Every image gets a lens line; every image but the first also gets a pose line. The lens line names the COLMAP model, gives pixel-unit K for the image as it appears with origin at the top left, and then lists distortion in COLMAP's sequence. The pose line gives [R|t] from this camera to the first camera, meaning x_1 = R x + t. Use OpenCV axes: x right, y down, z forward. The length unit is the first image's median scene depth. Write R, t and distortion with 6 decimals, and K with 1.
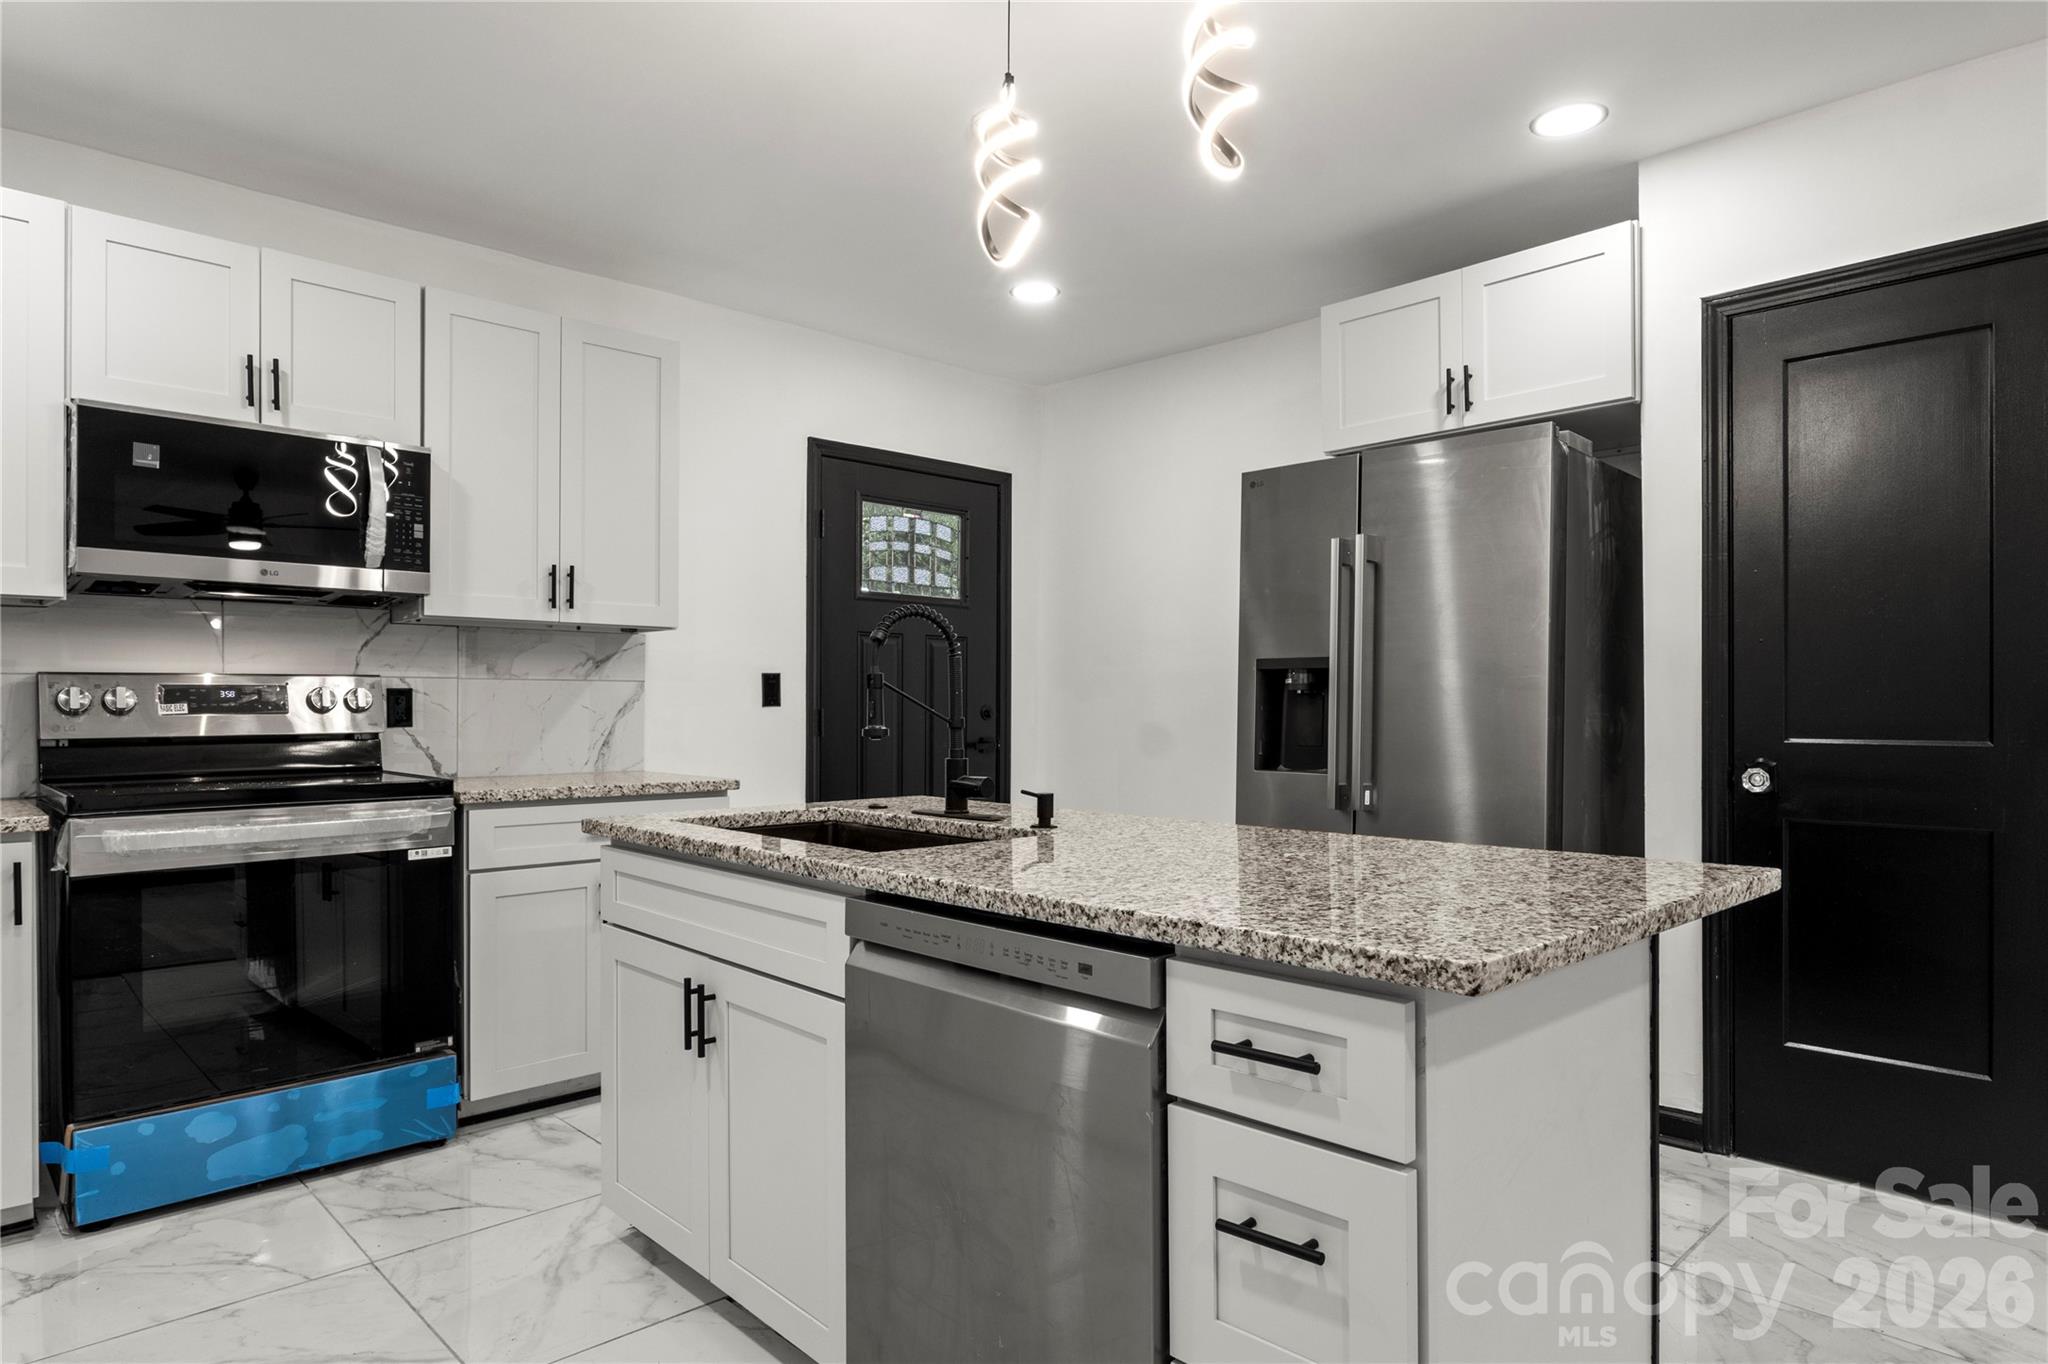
lens RADIAL K [[1218.2, 0, 1026.6], [0, 1218.2, 704.2], [0, 0, 1]] dist [0.003925, 0.001650]
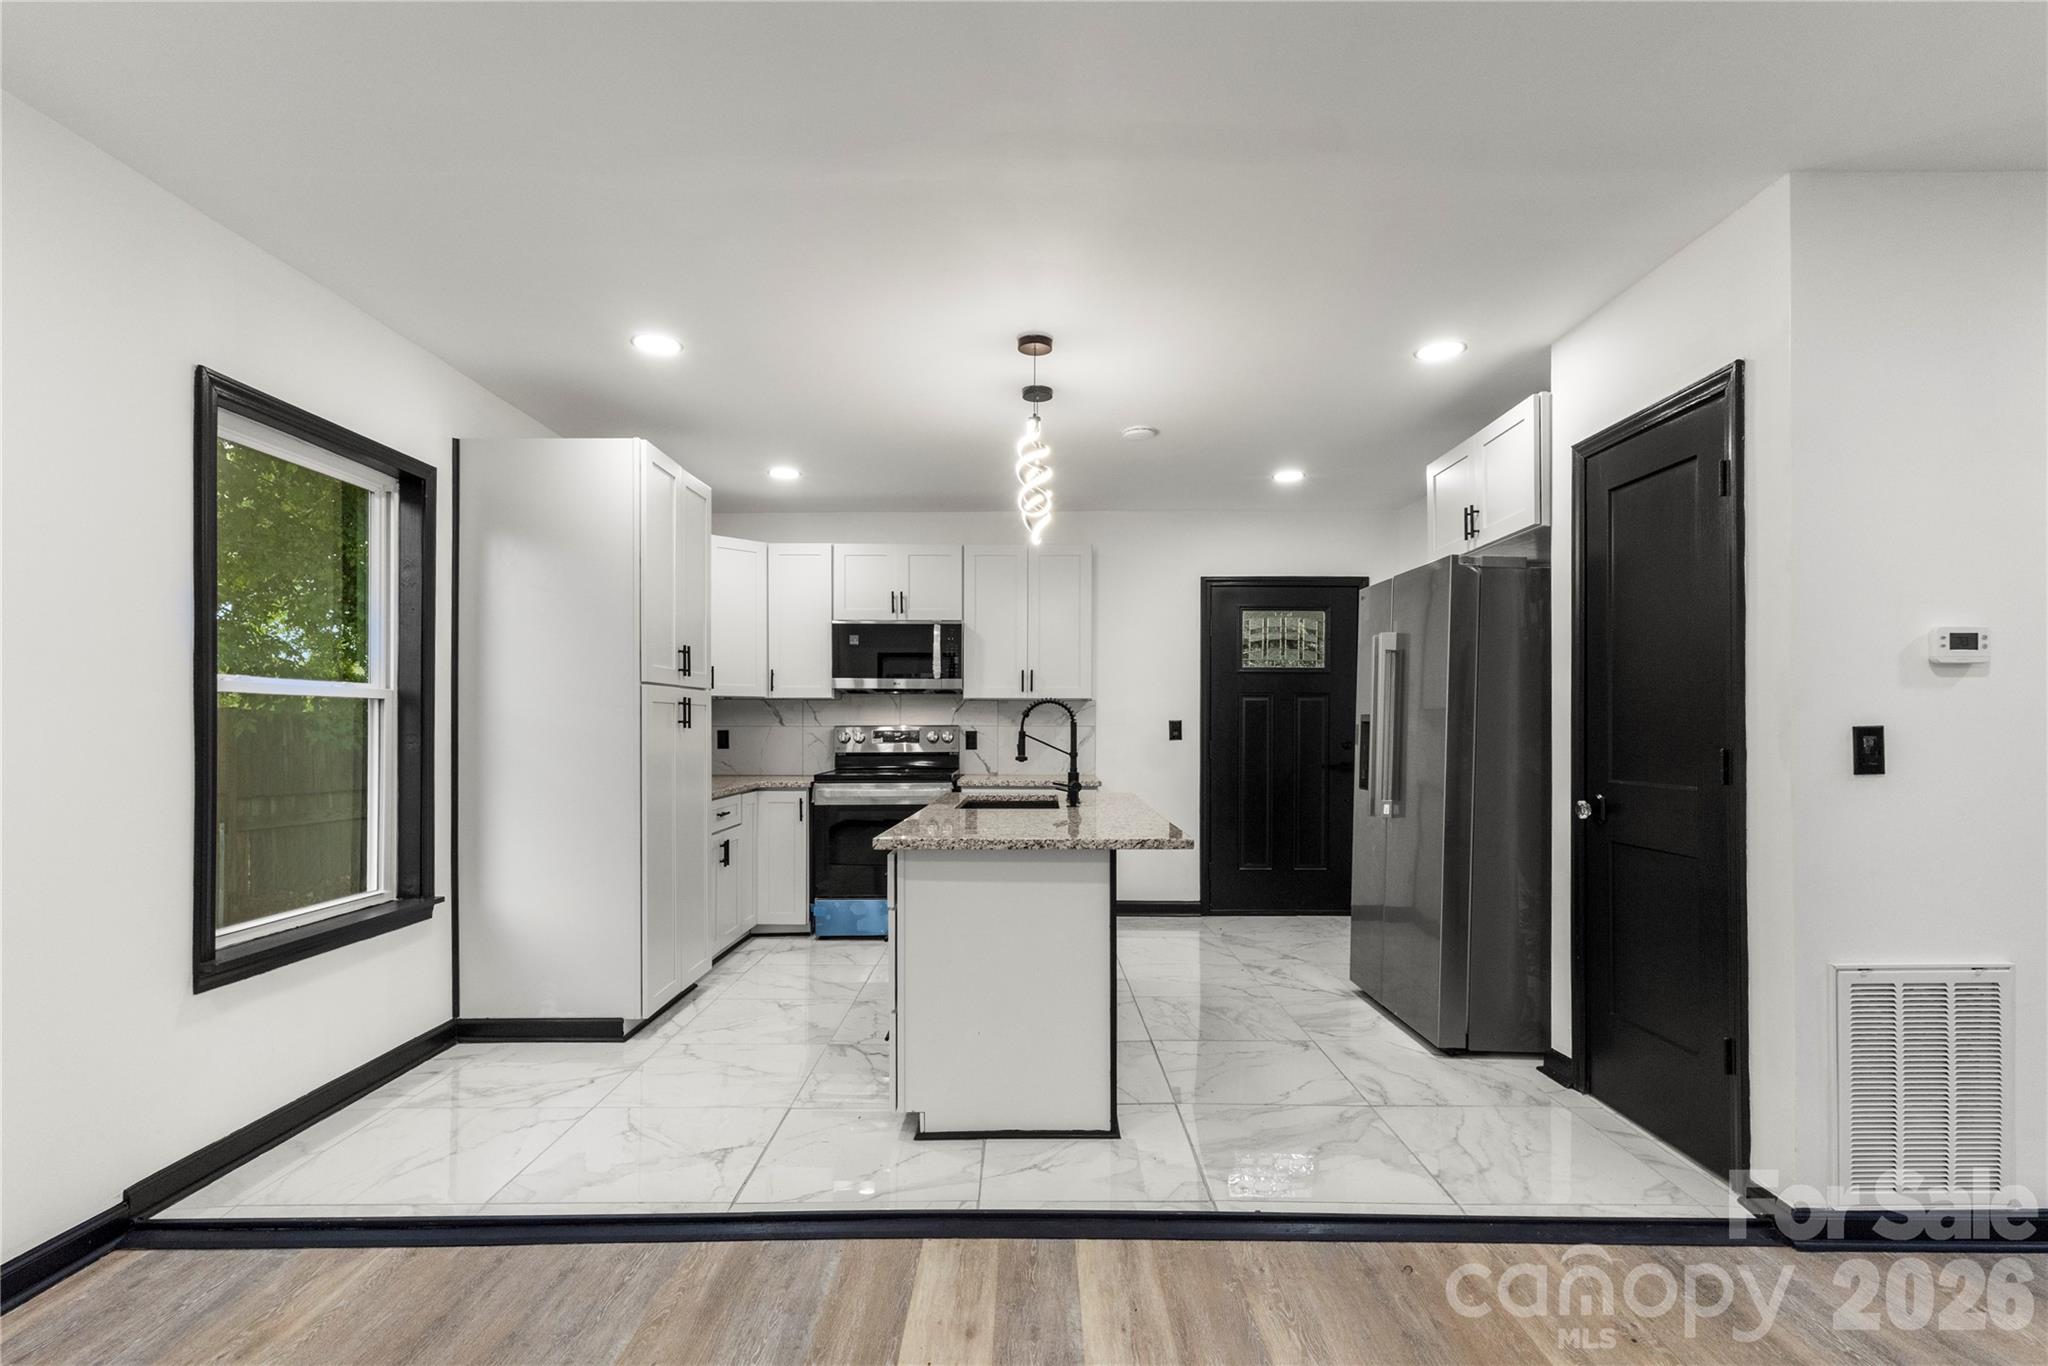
lens RADIAL K [[979.7, 0, 1019.9], [0, 979.7, 713.2], [0, 0, 1]] dist [-0.004345, 0.000423]
pose [[0.713795, -0.008327, -0.700305, 0.838443], [-0.000901, 0.999918, -0.012808, -0.025721], [0.700354, 0.009774, 0.713729, -0.174982]]
